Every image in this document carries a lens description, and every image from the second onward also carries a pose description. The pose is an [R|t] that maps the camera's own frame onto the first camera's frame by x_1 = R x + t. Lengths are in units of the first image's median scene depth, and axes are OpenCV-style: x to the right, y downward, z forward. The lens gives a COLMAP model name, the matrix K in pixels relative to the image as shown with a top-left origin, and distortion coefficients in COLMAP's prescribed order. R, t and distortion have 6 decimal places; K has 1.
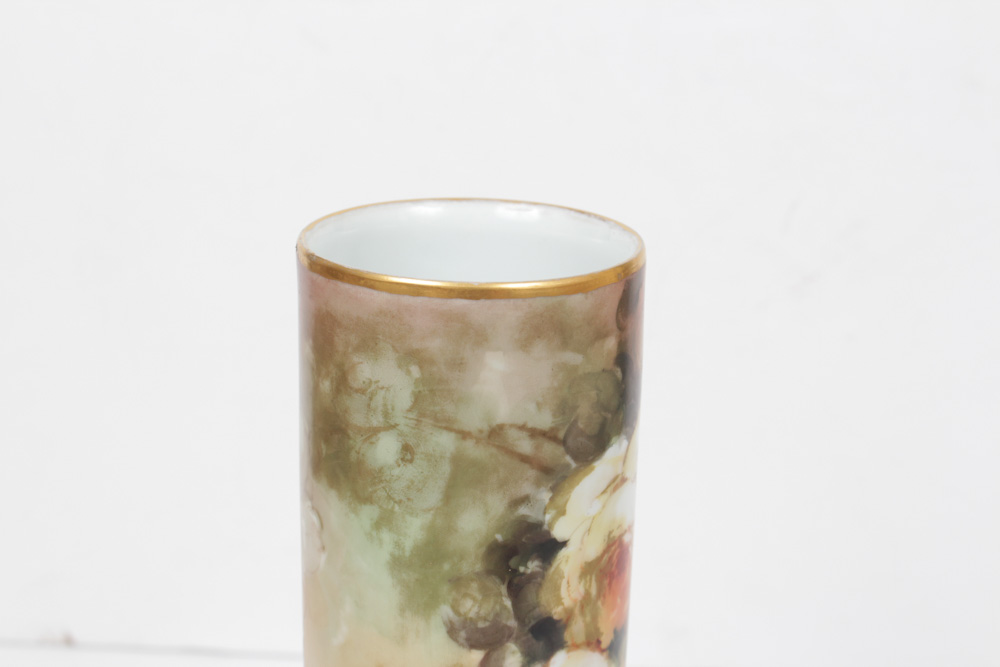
lens RADIAL K [[1853.9, 0, 500.0], [0, 1853.9, 333.5], [0, 0, 1]] dist [-0.010454, -0.007621]
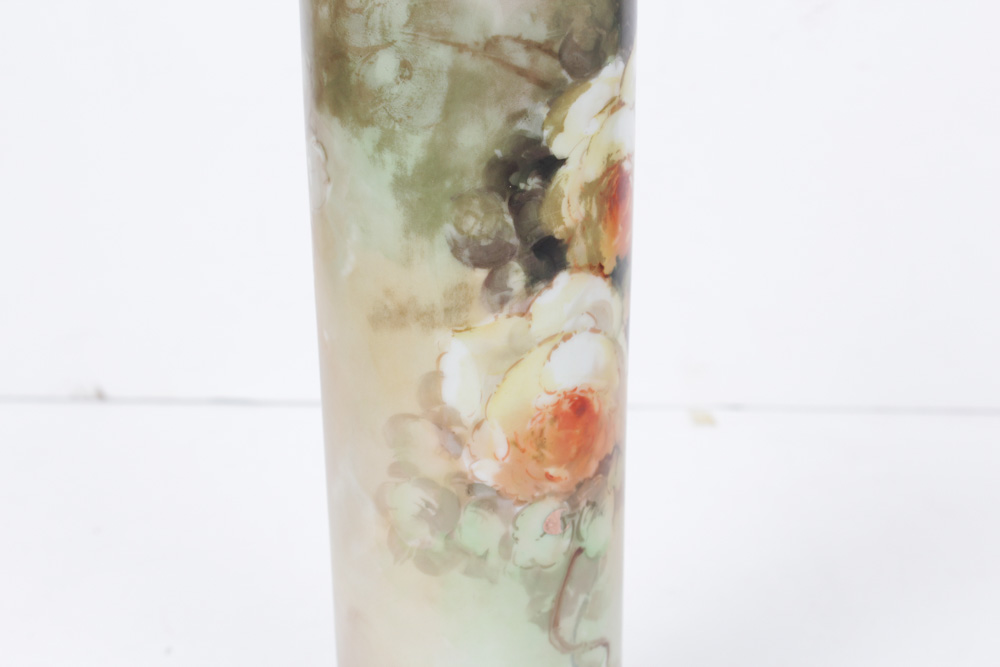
lens RADIAL K [[1853.9, 0, 500.0], [0, 1853.9, 333.5], [0, 0, 1]] dist [-0.010454, -0.007621]
pose [[0.999386, -0.027798, -0.021333, 0.019101], [0.029114, 0.997519, 0.064095, 0.142352], [0.019499, -0.064677, 0.997716, -0.023767]]
